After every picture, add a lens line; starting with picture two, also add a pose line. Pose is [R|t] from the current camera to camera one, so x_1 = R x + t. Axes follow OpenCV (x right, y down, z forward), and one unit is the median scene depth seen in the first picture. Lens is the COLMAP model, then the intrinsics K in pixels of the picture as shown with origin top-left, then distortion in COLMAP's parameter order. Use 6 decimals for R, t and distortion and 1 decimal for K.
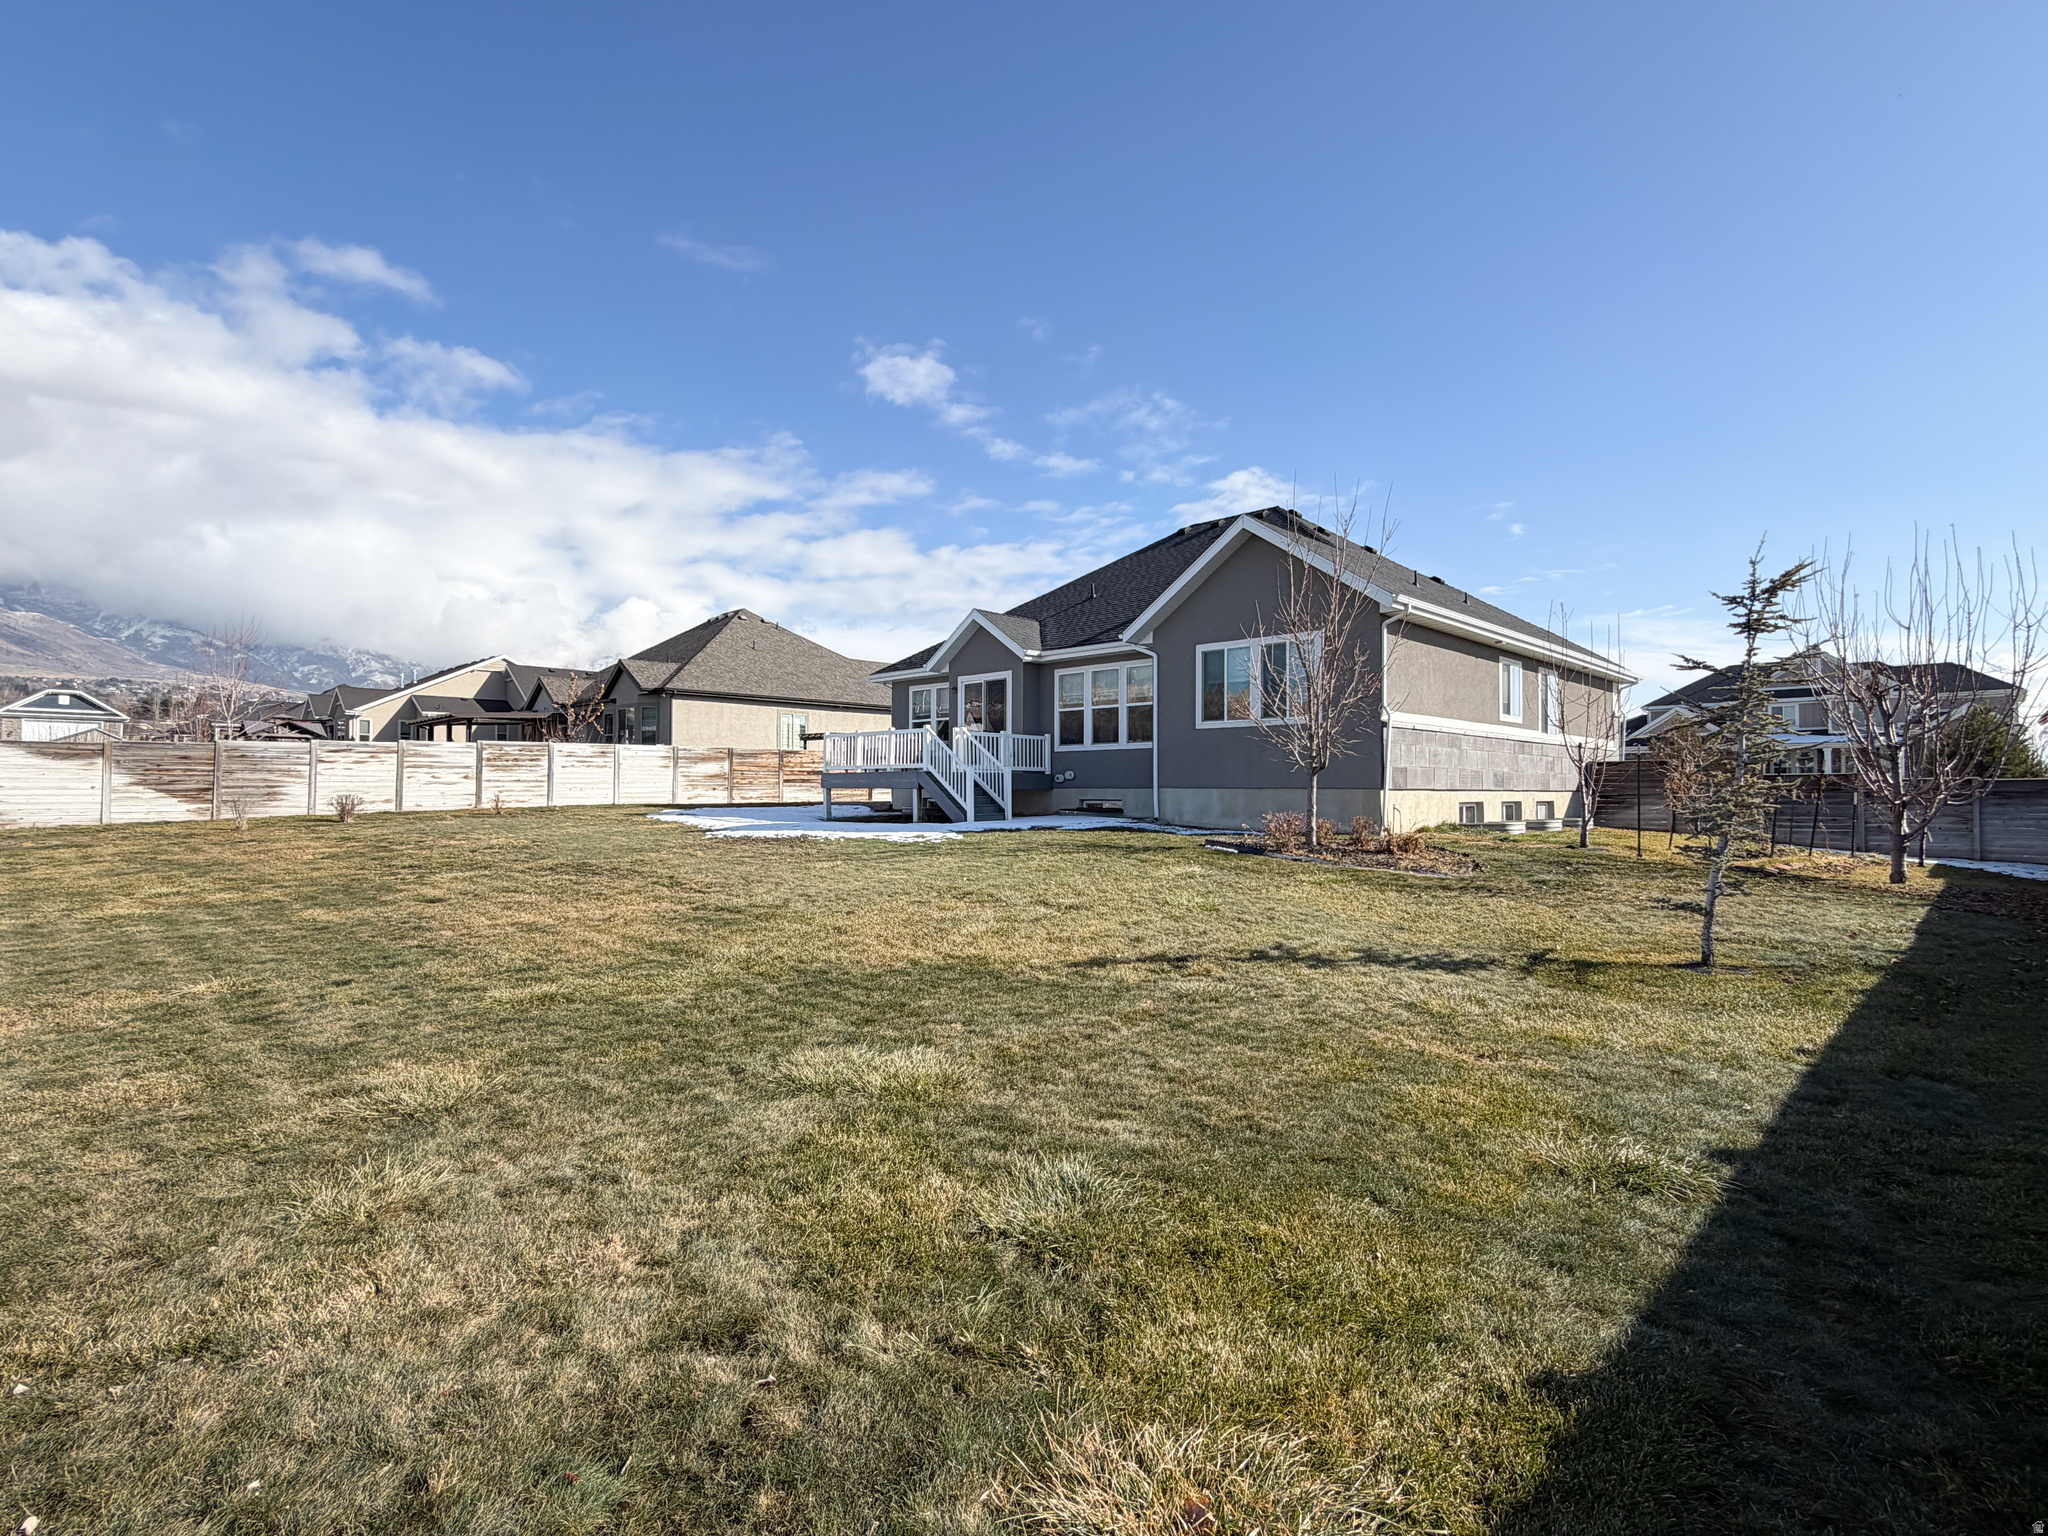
lens RADIAL K [[972.6, 0, 1020.8], [0, 972.6, 778.1], [0, 0, 1]] dist [0.000348, -0.000652]
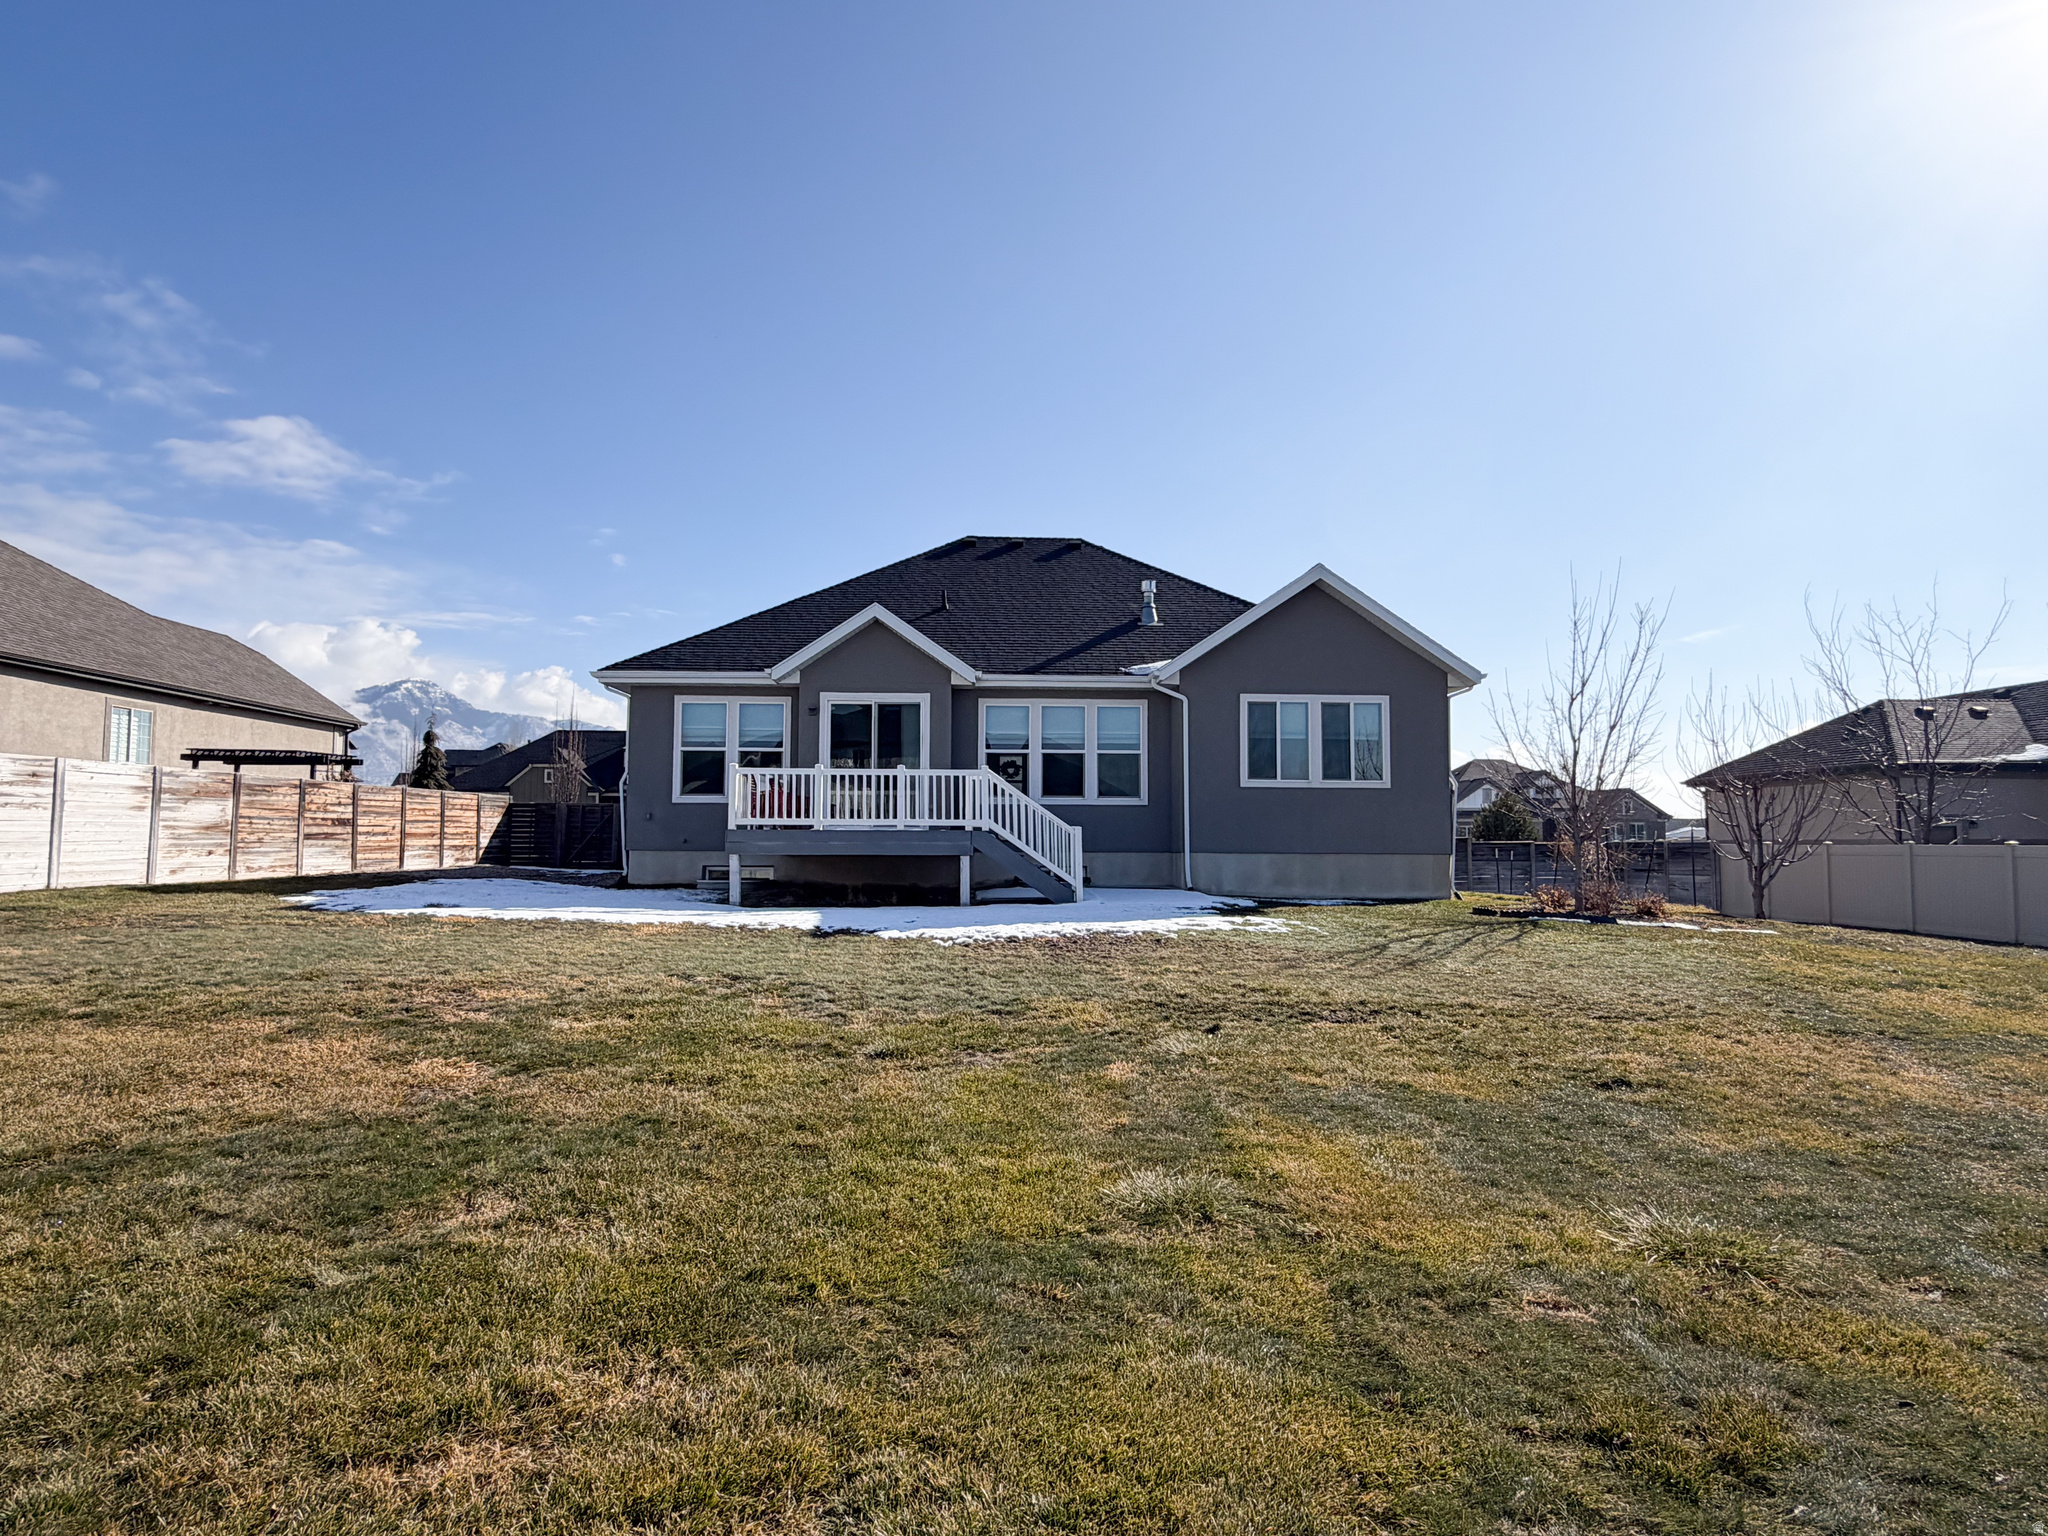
lens RADIAL K [[1112.2, 0, 1017.3], [0, 1112.2, 756.0], [0, 0, 1]] dist [-0.014674, 0.000151]
pose [[0.675985, 0.055785, 0.734801, -0.448595], [-0.010052, 0.997736, -0.066499, -0.005411], [-0.736847, 0.037566, 0.675015, 0.289941]]
